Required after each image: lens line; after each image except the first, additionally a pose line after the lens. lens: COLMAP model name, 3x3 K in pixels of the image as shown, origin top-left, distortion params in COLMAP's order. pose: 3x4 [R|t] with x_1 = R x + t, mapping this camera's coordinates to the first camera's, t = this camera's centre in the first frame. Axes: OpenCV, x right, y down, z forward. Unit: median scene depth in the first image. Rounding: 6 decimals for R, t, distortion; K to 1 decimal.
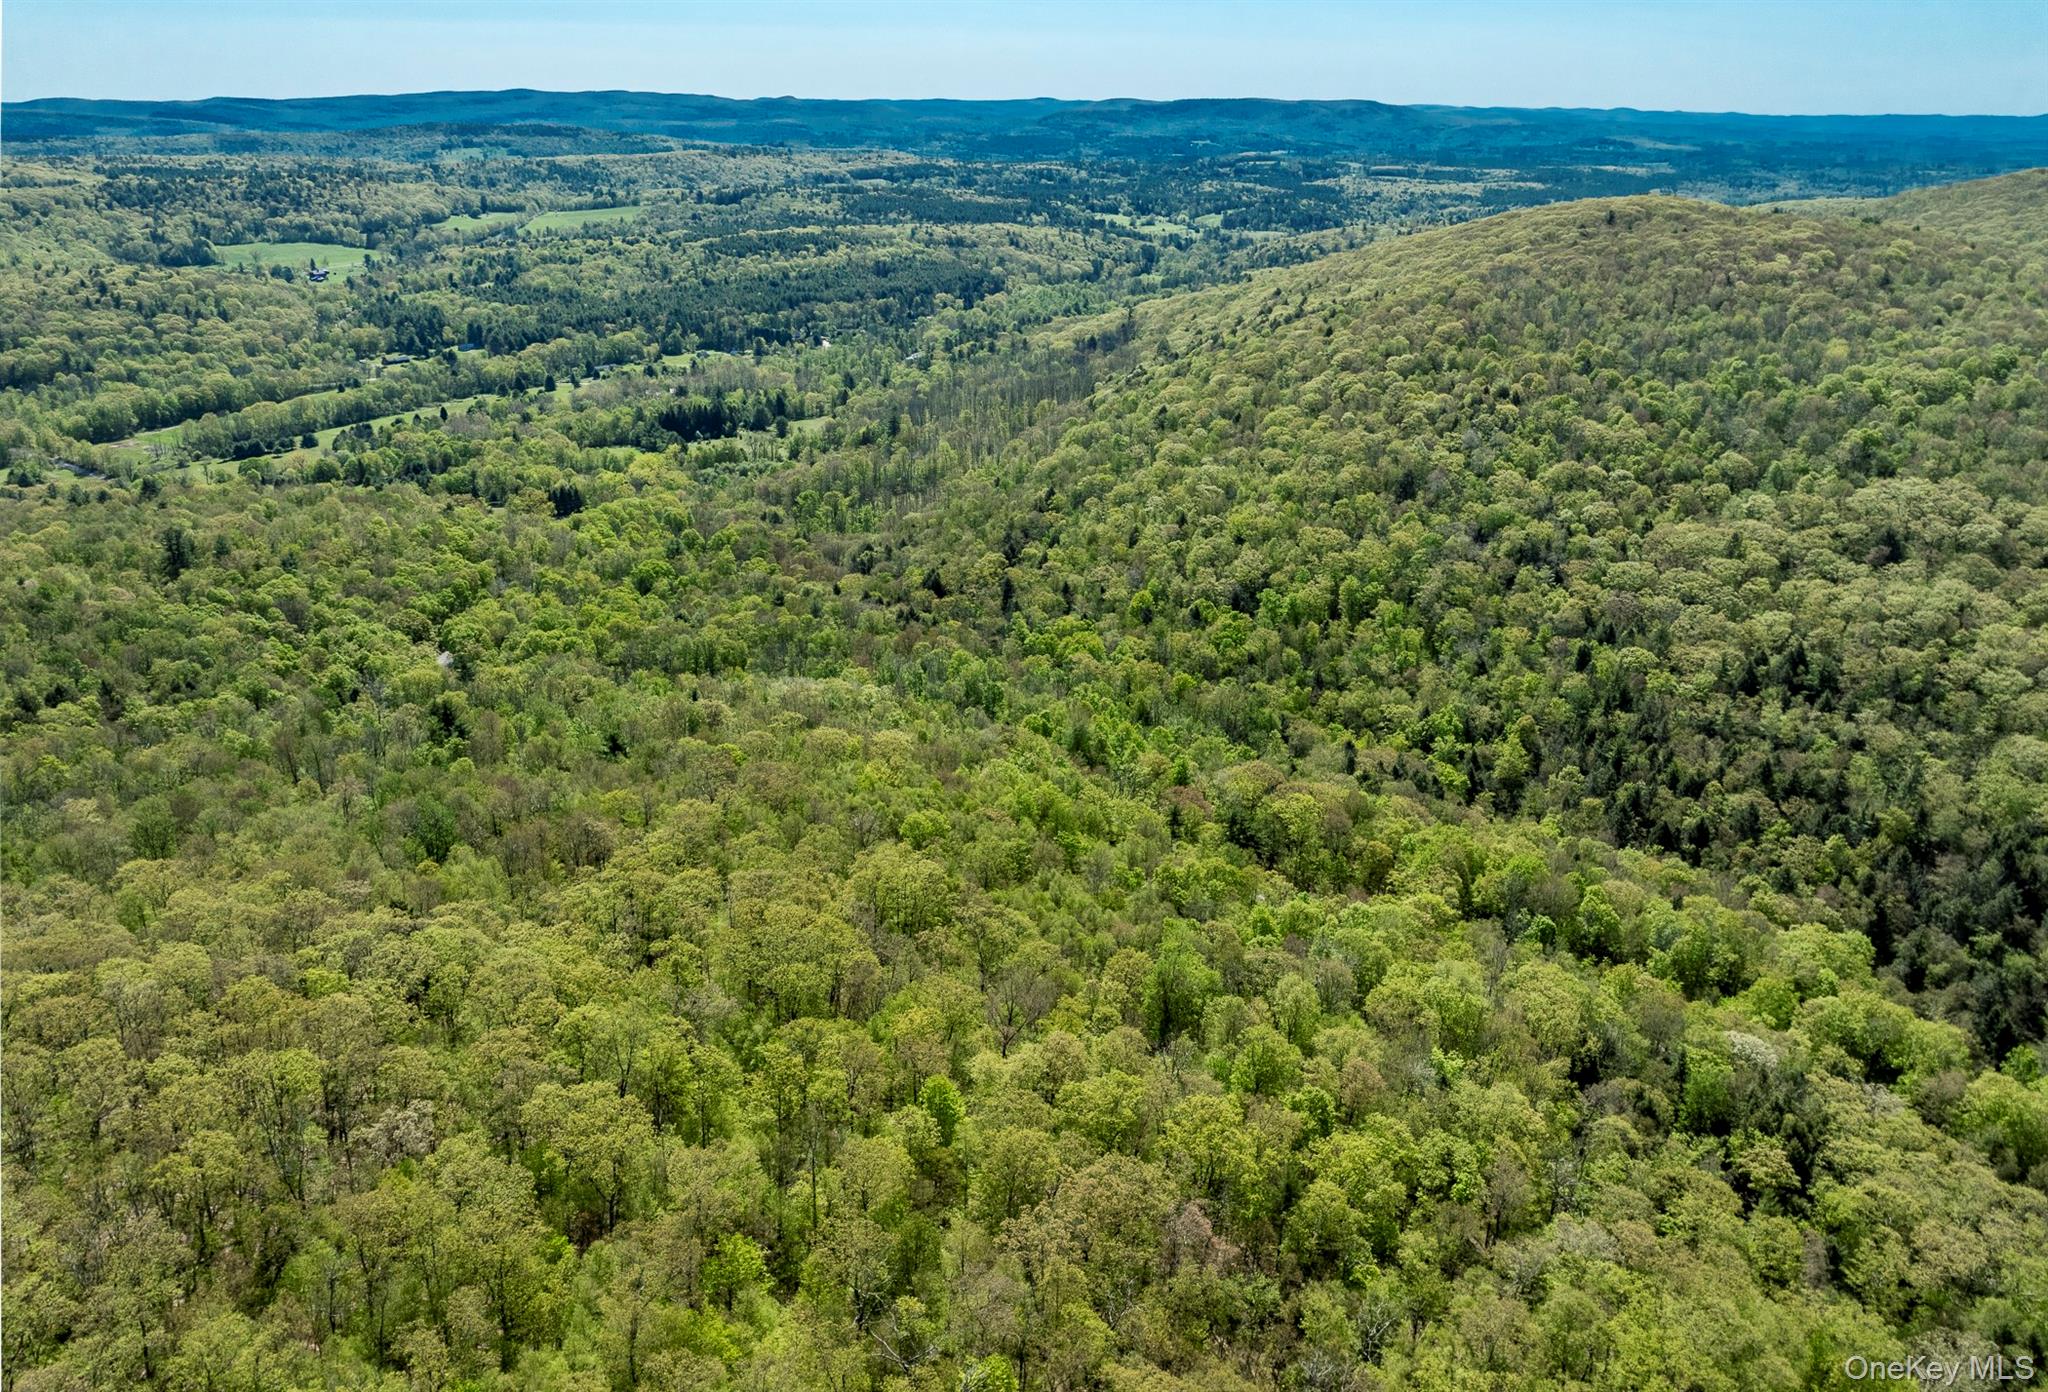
lens RADIAL K [[1435.5, 0, 1056.3], [0, 1435.5, 701.1], [0, 0, 1]] dist [-0.052047, 0.002639]
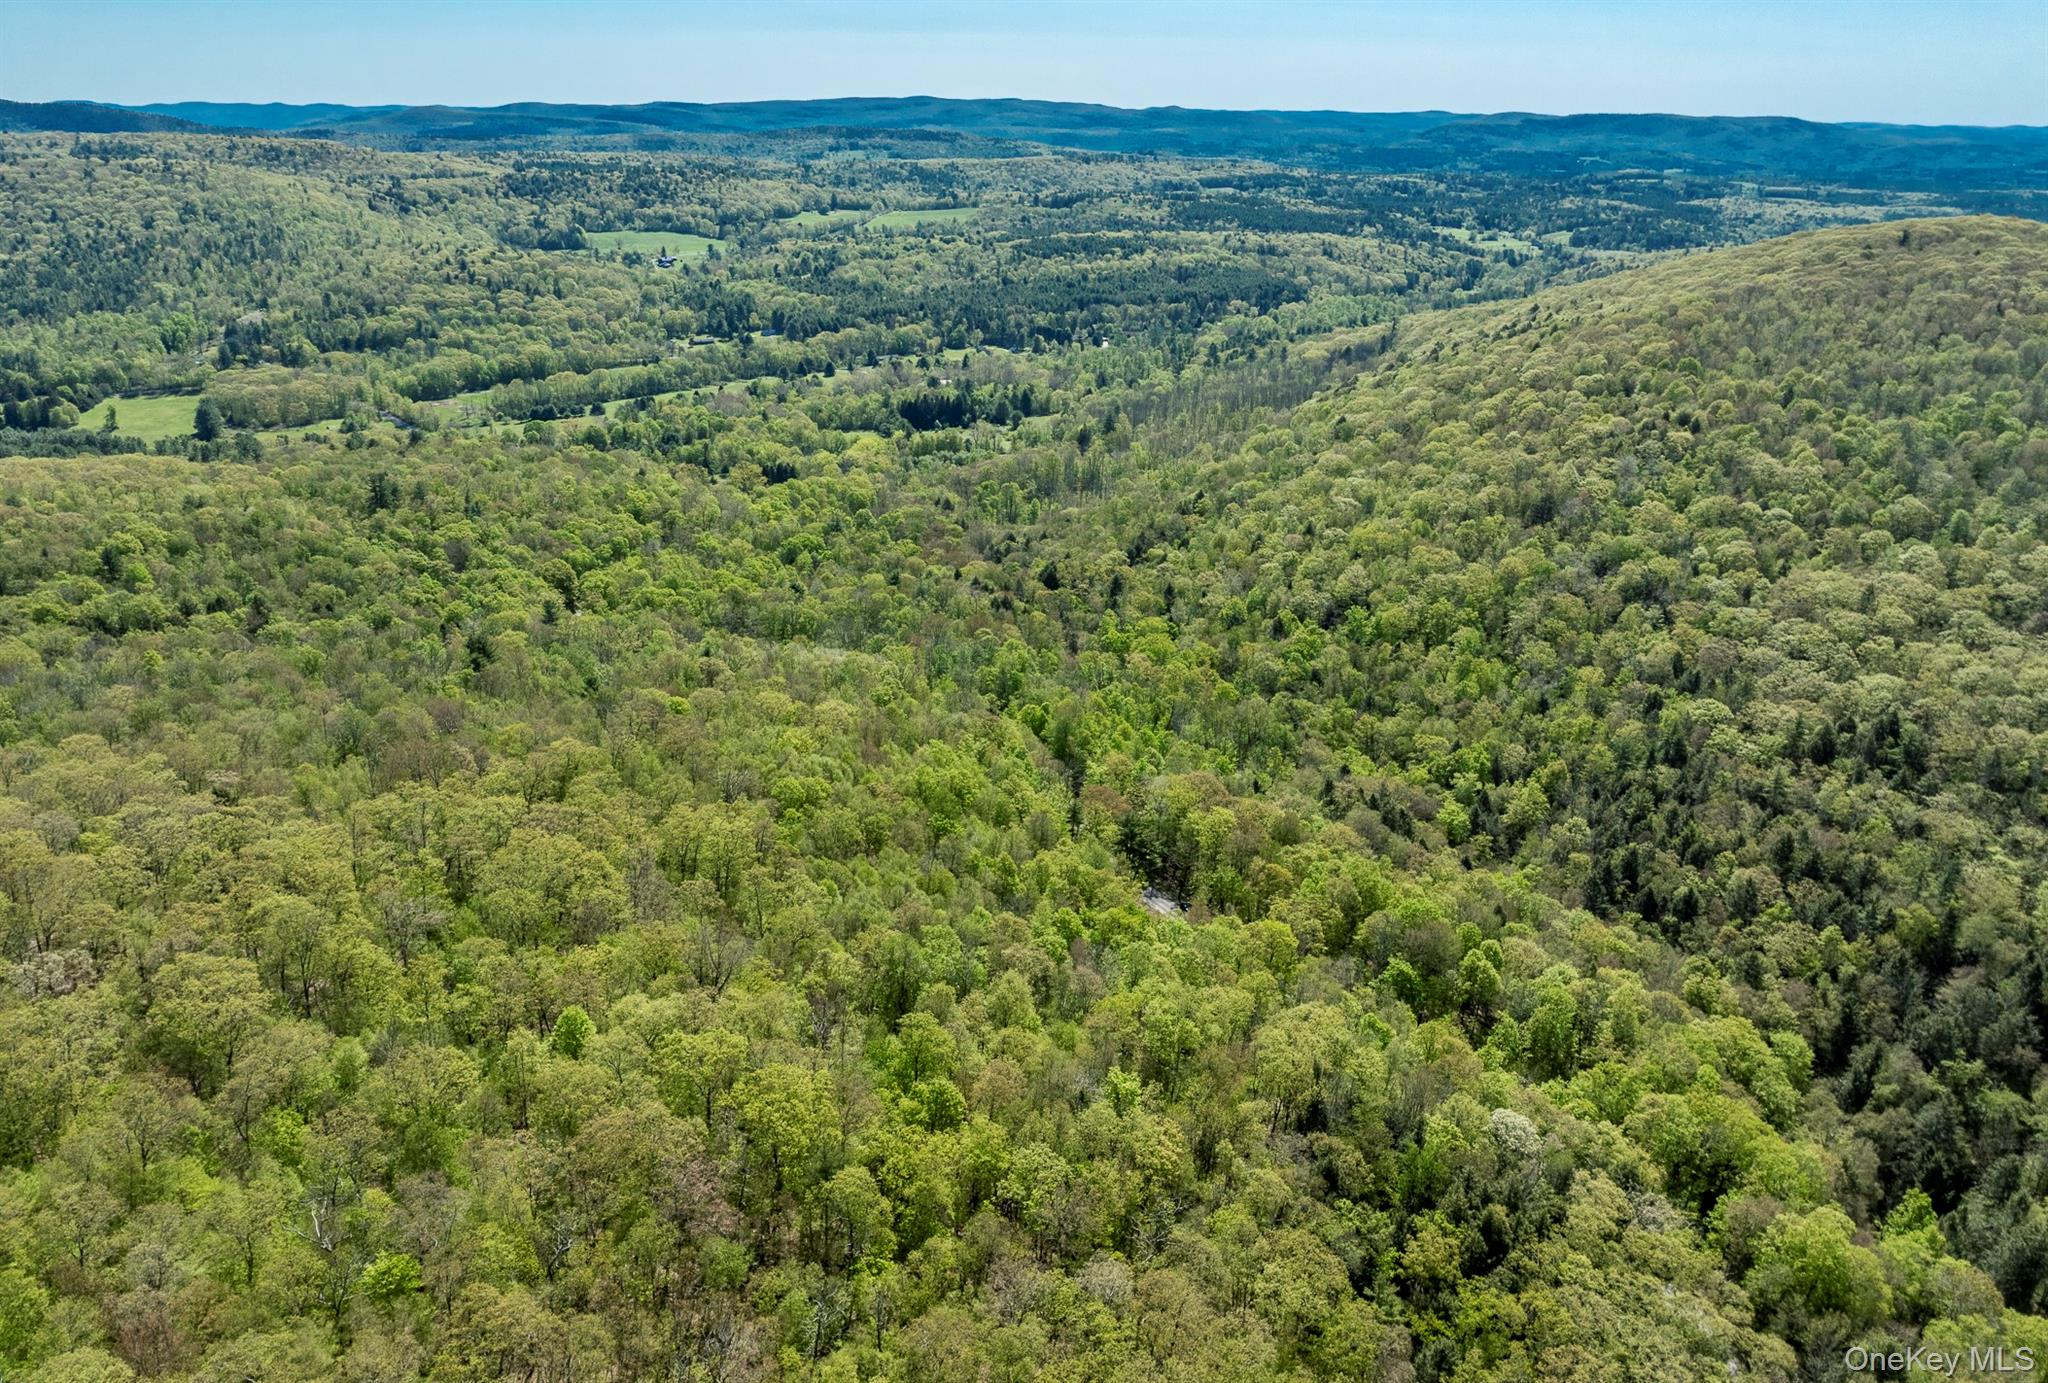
lens RADIAL K [[1435.5, 0, 1056.3], [0, 1435.5, 696.6], [0, 0, 1]] dist [-0.052047, 0.002639]
pose [[0.966596, 0.097352, -0.237099, 0.146094], [-0.099670, 0.995018, 0.002221, -0.000224], [0.236134, 0.021485, 0.971483, 0.019342]]
